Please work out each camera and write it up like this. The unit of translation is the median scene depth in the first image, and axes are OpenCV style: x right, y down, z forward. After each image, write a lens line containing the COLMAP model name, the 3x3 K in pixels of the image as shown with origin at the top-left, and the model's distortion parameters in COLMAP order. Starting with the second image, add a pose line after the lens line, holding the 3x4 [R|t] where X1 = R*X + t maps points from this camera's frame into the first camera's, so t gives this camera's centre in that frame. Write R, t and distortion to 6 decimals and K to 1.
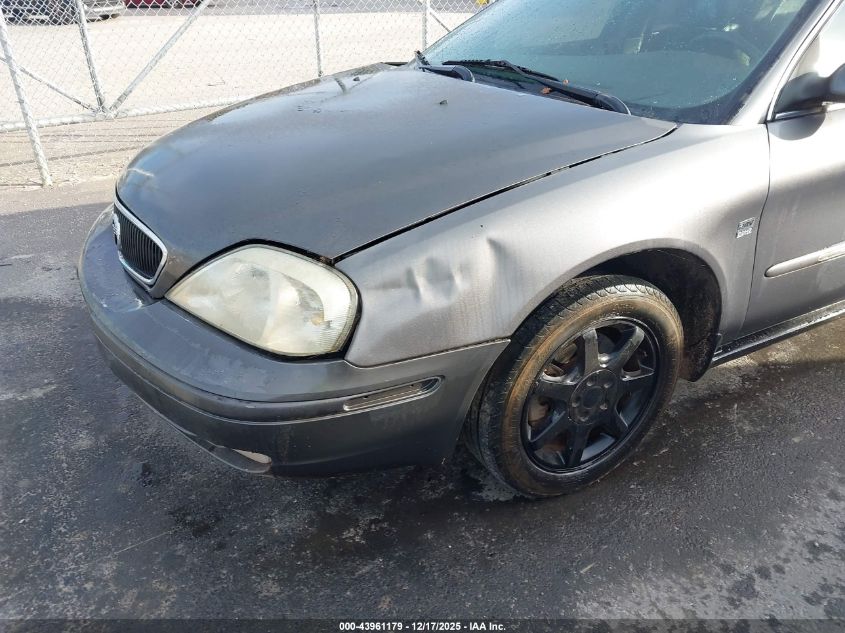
lens RADIAL K [[652.8, 0, 422.5], [0, 652.8, 316.5], [0, 0, 1]] dist [-0.007784, -0.003617]
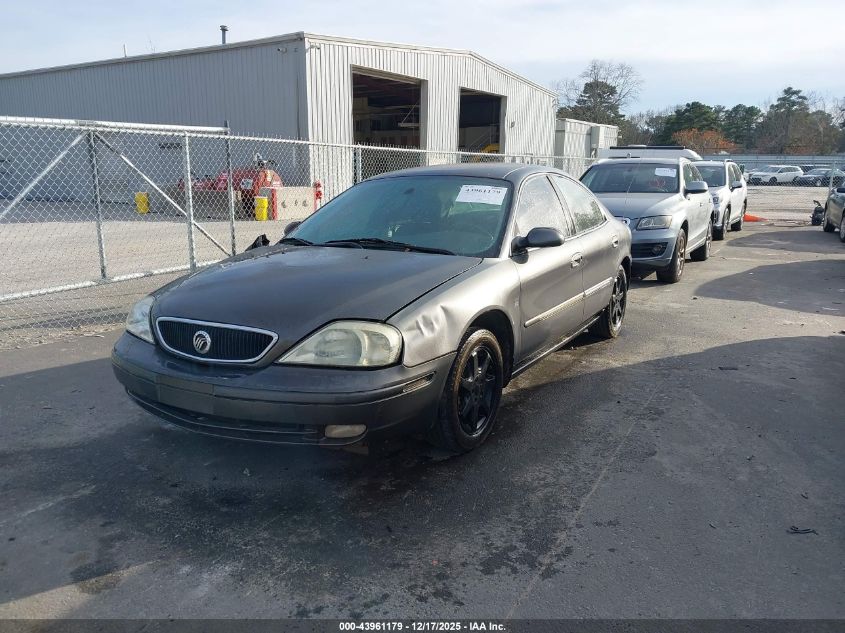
lens RADIAL K [[652.8, 0, 422.5], [0, 652.8, 316.5], [0, 0, 1]] dist [-0.007784, -0.003617]
pose [[0.854334, -0.093097, 0.511318, -0.915341], [0.235587, 0.946314, -0.221332, 0.326619], [-0.463262, 0.309551, 0.830401, -0.664129]]
